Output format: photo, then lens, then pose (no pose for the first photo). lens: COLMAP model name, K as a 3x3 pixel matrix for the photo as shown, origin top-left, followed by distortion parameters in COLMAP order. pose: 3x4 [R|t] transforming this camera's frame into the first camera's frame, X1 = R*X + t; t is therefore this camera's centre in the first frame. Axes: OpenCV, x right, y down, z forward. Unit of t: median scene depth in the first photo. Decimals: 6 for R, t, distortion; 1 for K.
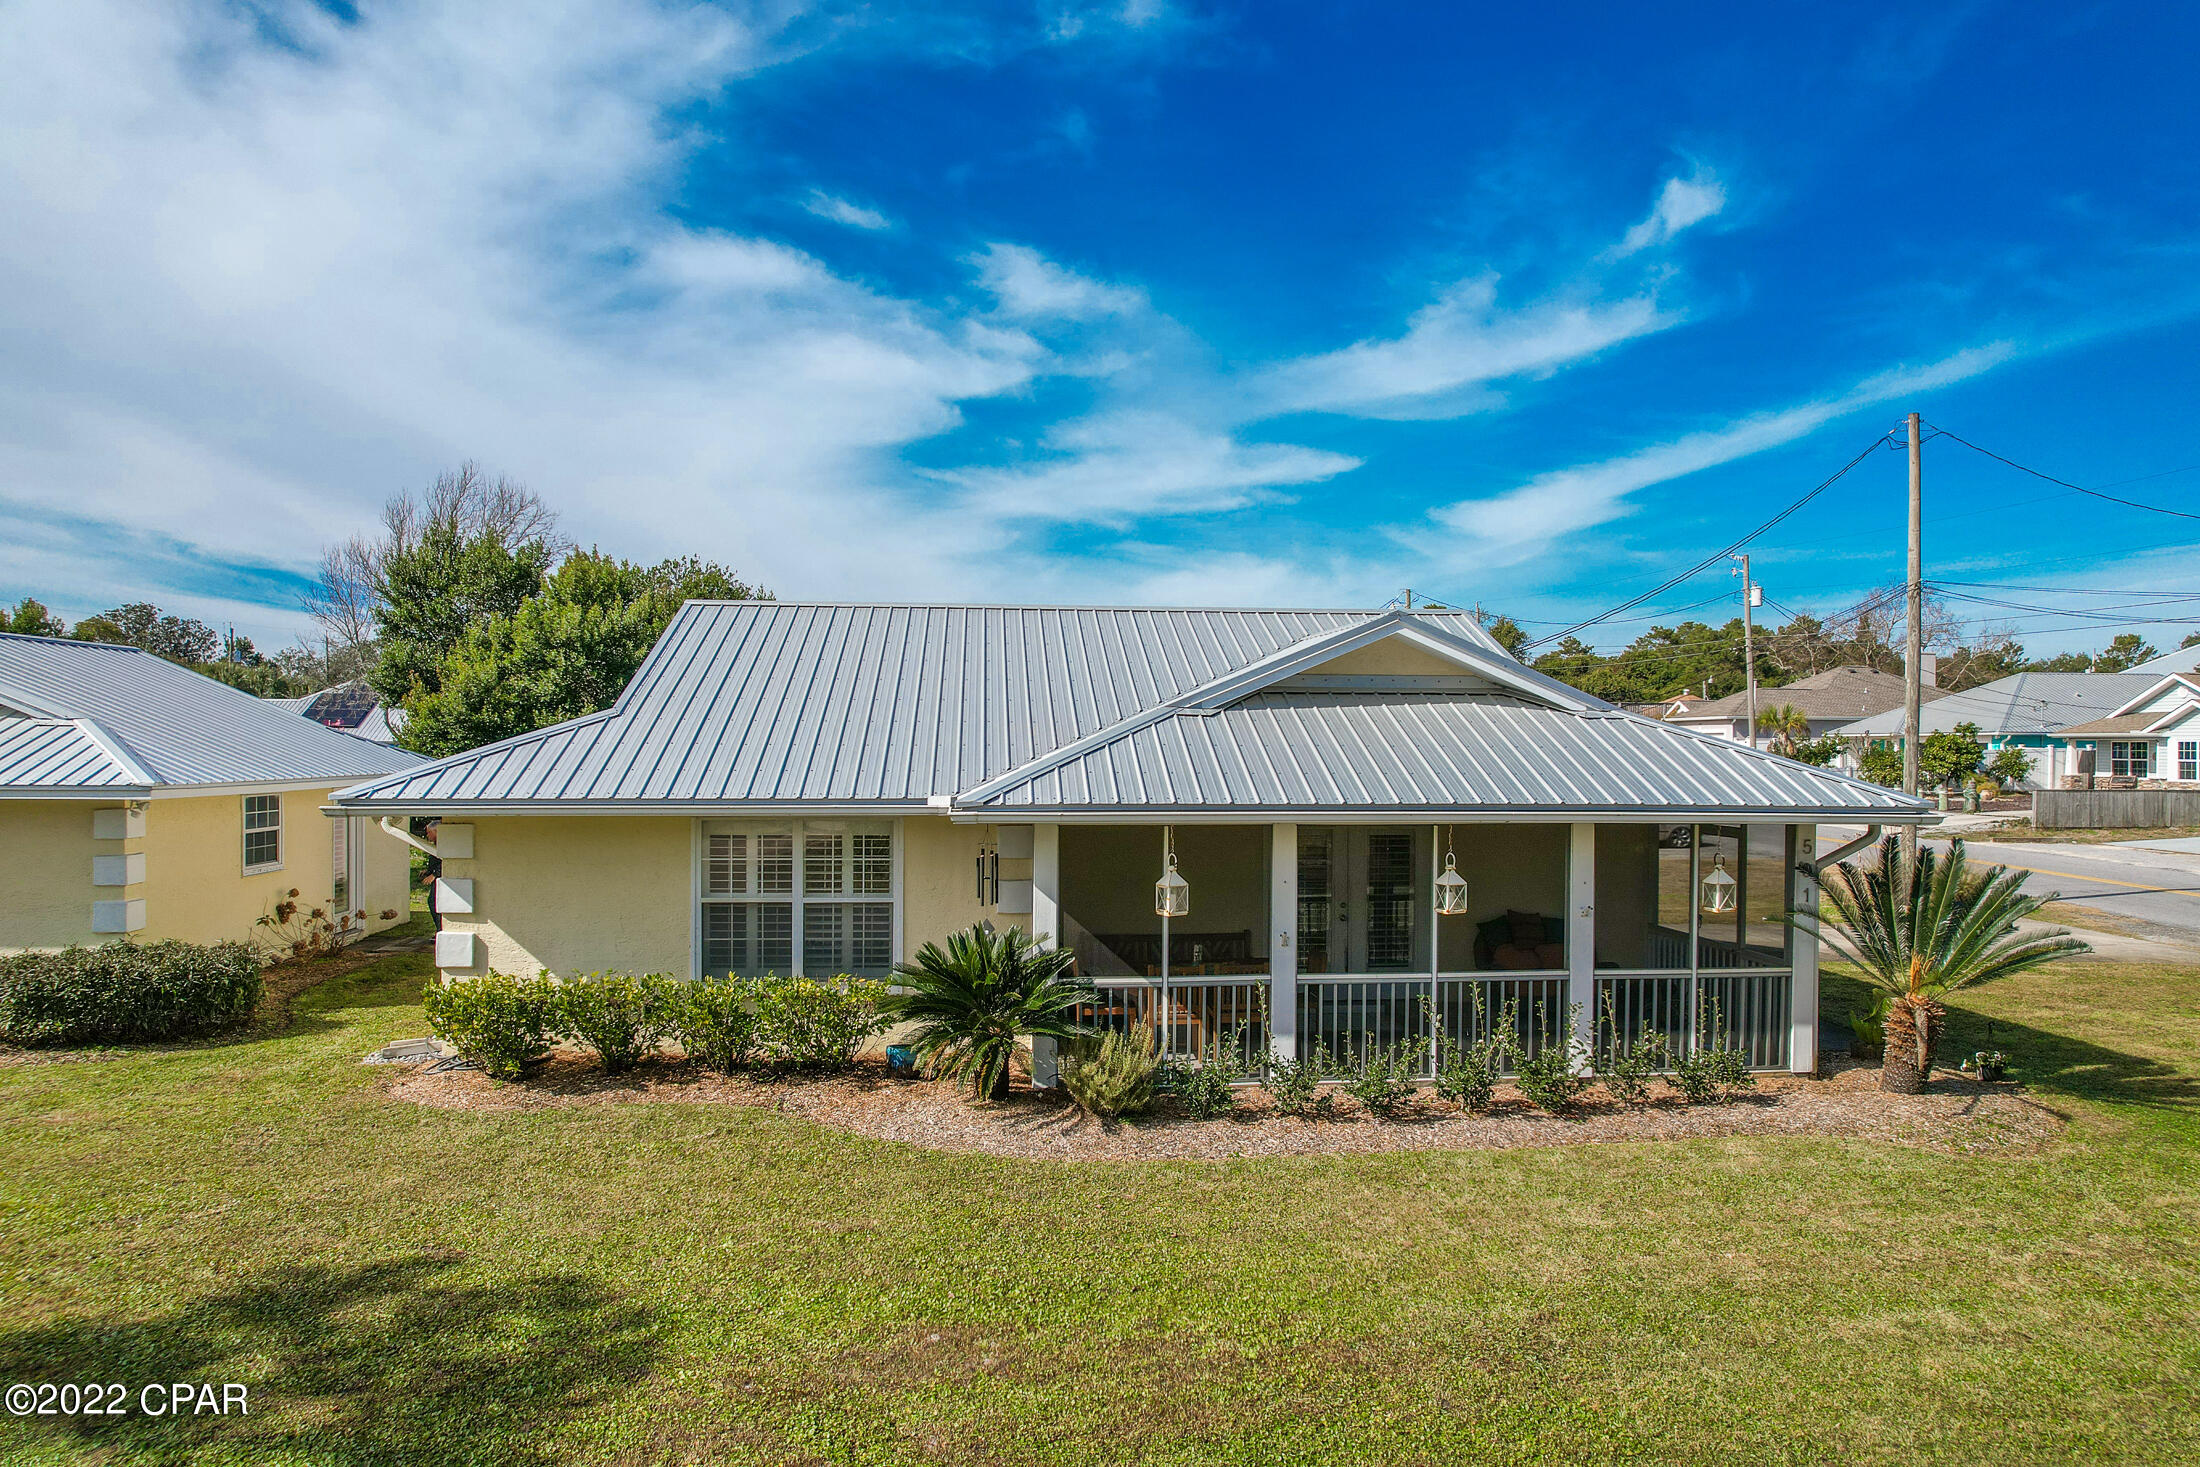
lens RADIAL K [[1379.0, 0, 1089.5], [0, 1379.0, 726.4], [0, 0, 1]] dist [-0.077358, 0.075525]
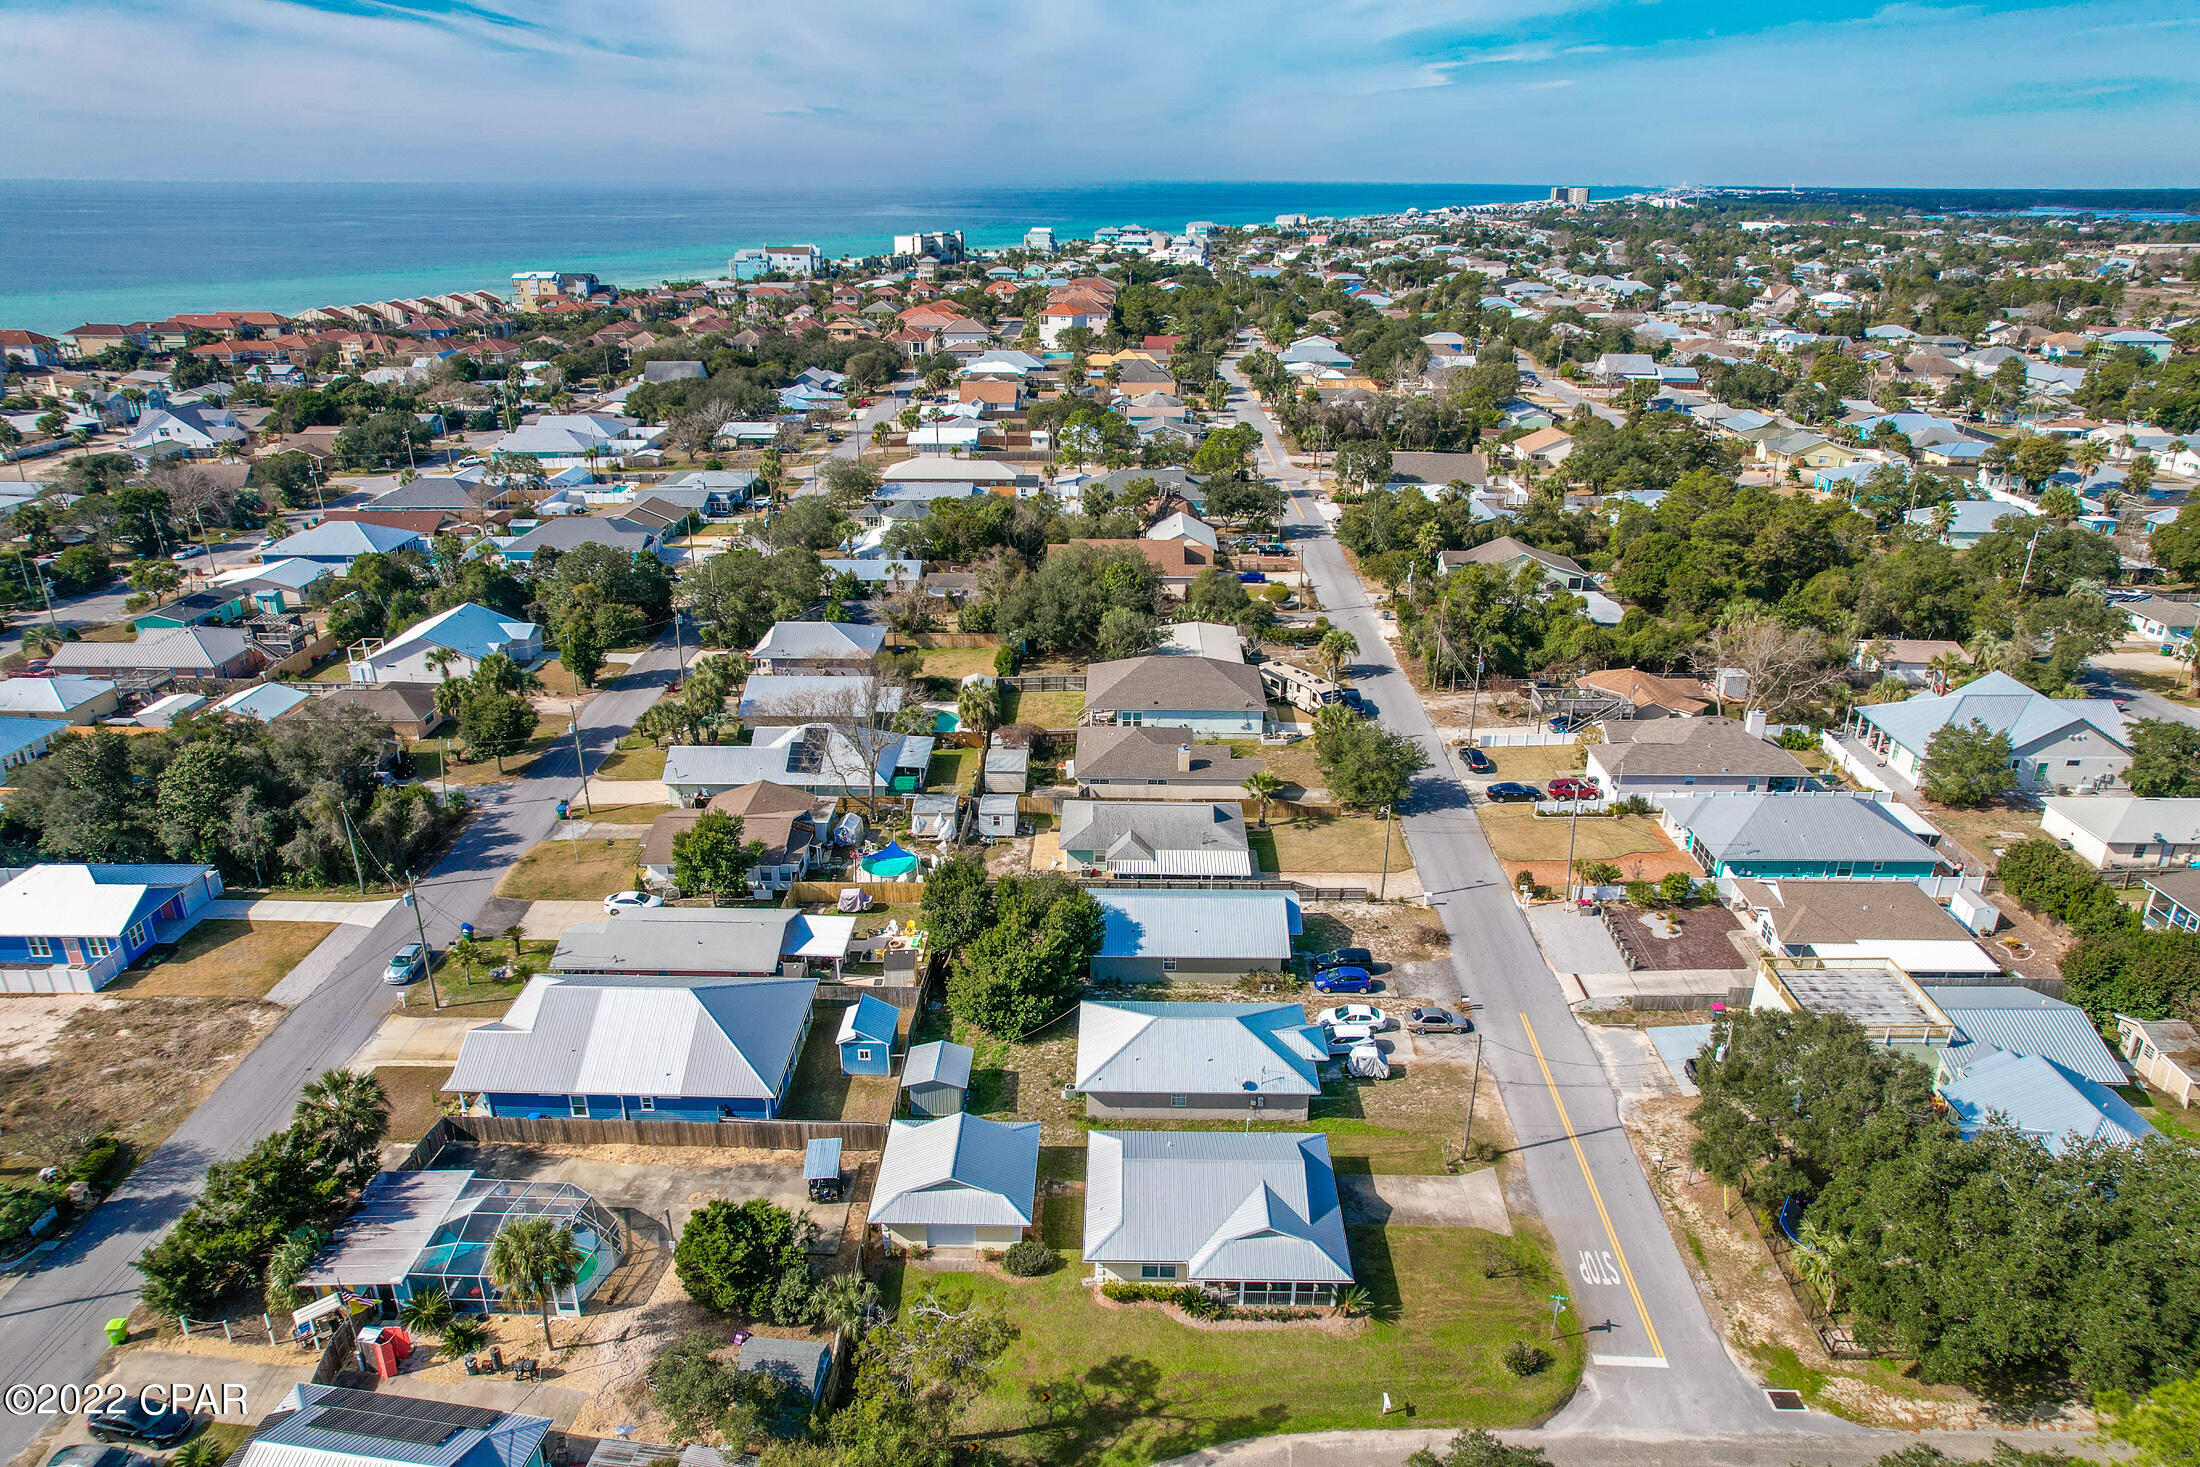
lens RADIAL K [[1415.4, 0, 1107.6], [0, 1415.4, 739.1], [0, 0, 1]] dist [-0.075480, 0.071693]
pose [[0.996459, 0.043329, -0.072053, -0.117526], [-0.011038, 0.916982, 0.398776, -4.813701], [0.083350, -0.396568, 0.914213, -3.965992]]
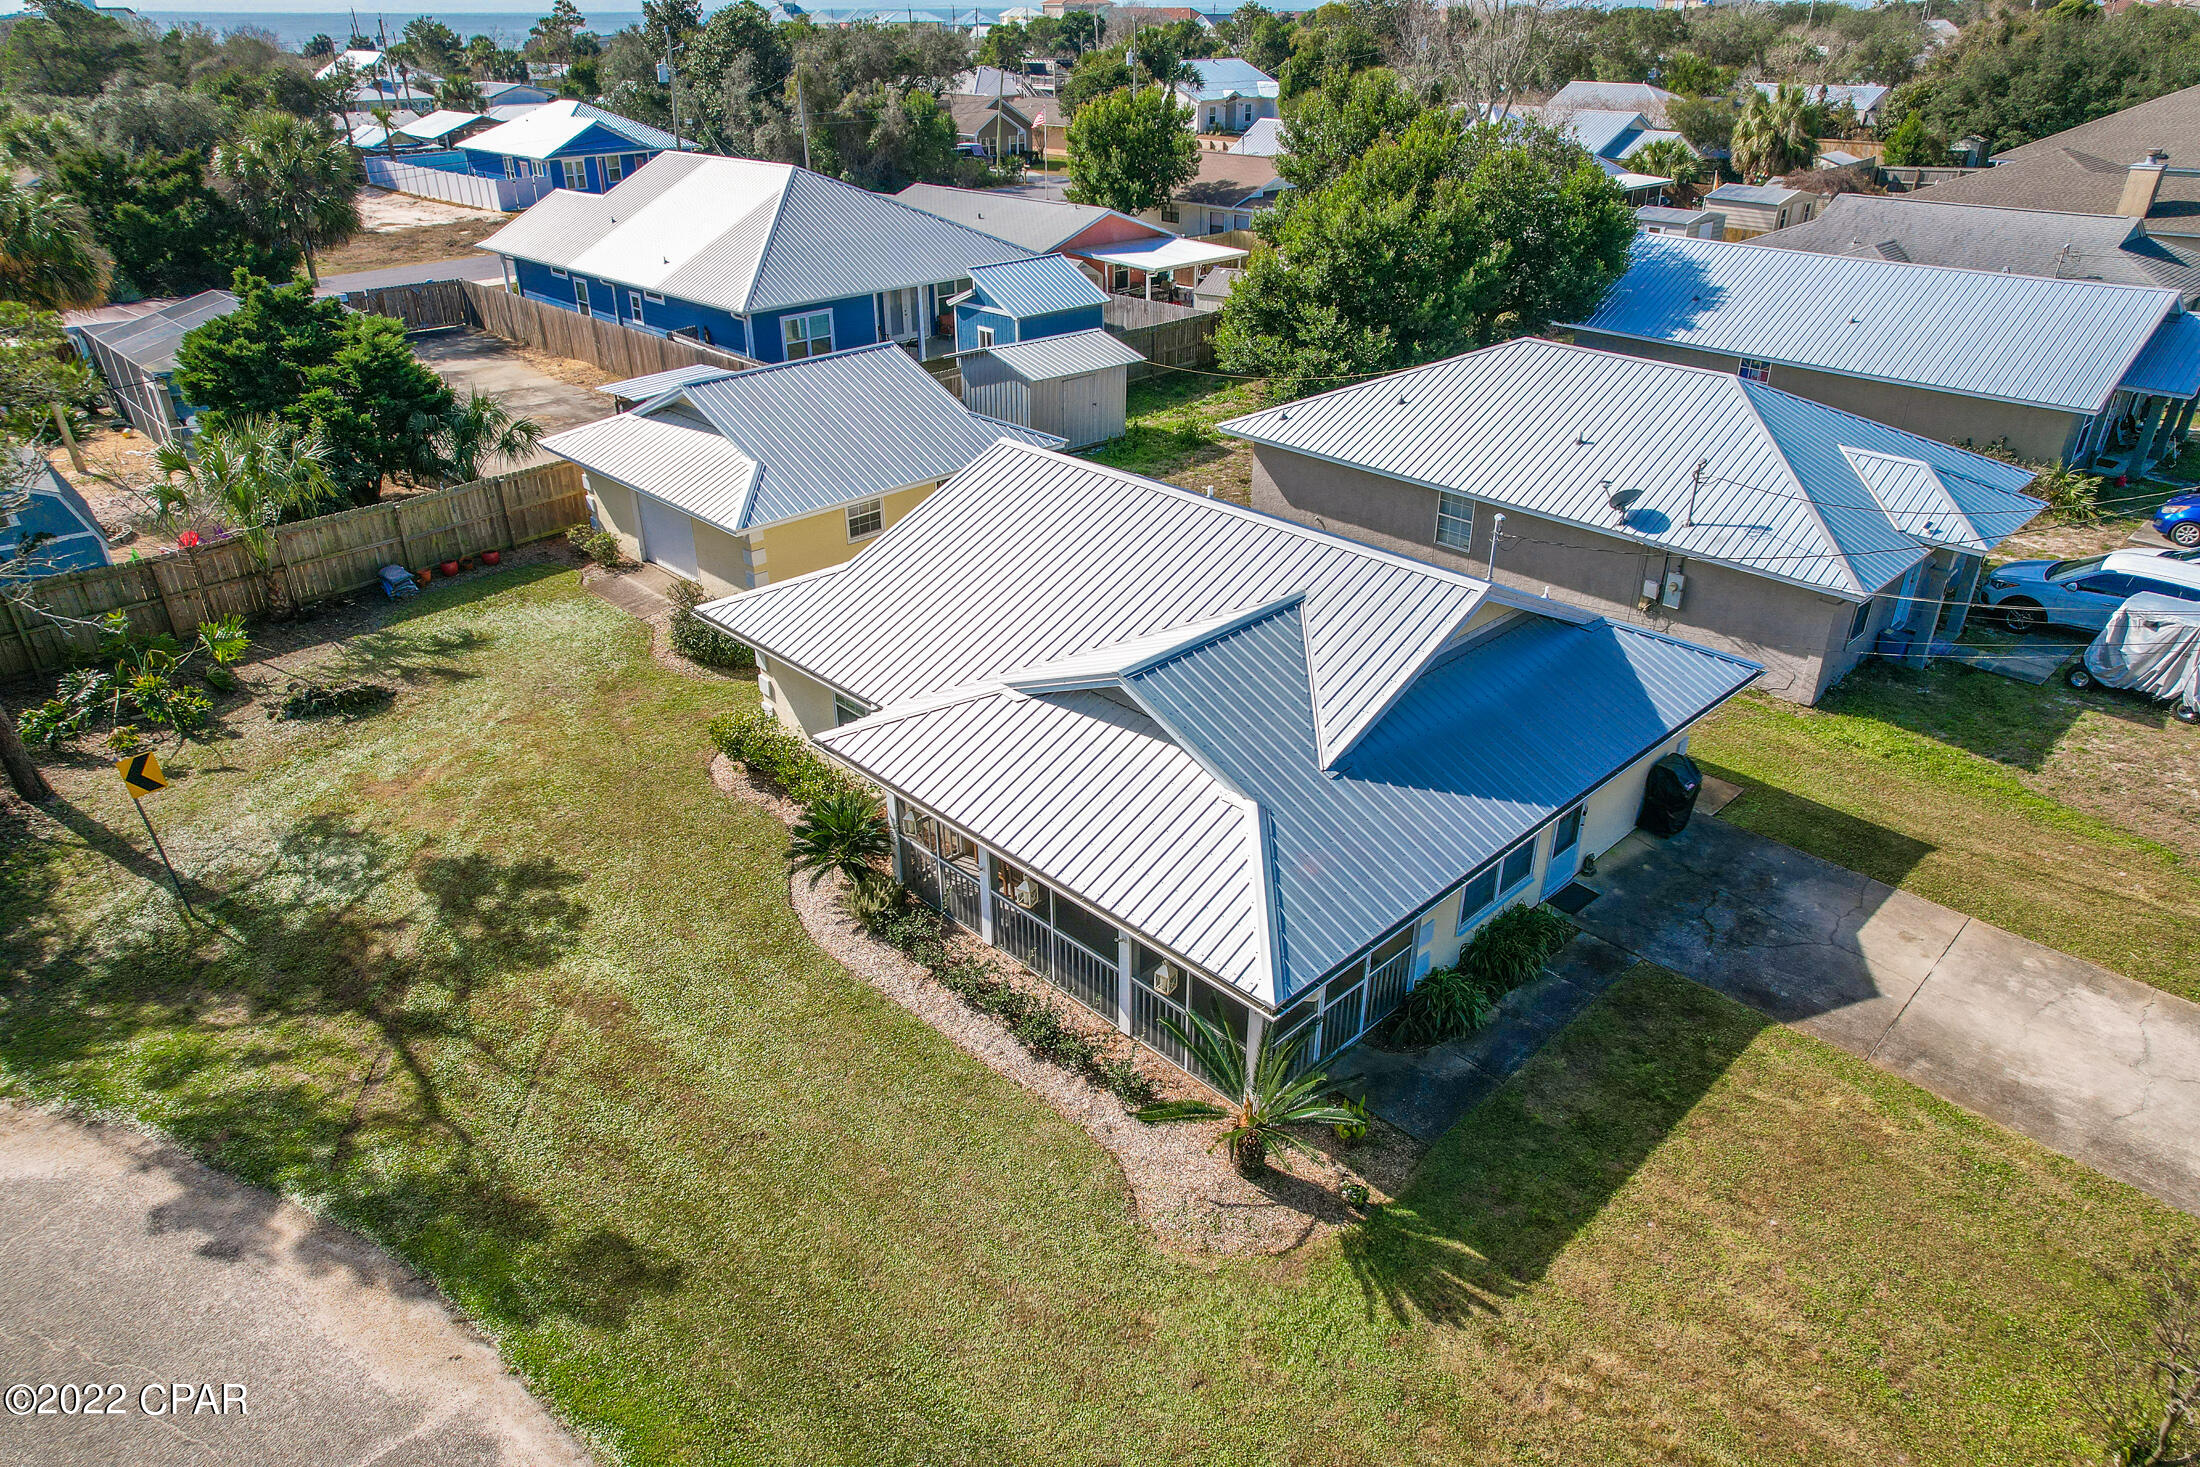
lens RADIAL K [[1415.4, 0, 1107.6], [0, 1415.4, 739.1], [0, 0, 1]] dist [-0.075480, 0.071693]
pose [[0.646523, 0.359551, -0.672853, 1.358330], [0.017308, 0.874834, 0.484114, -0.805494], [0.762698, -0.324637, 0.559377, 0.282405]]
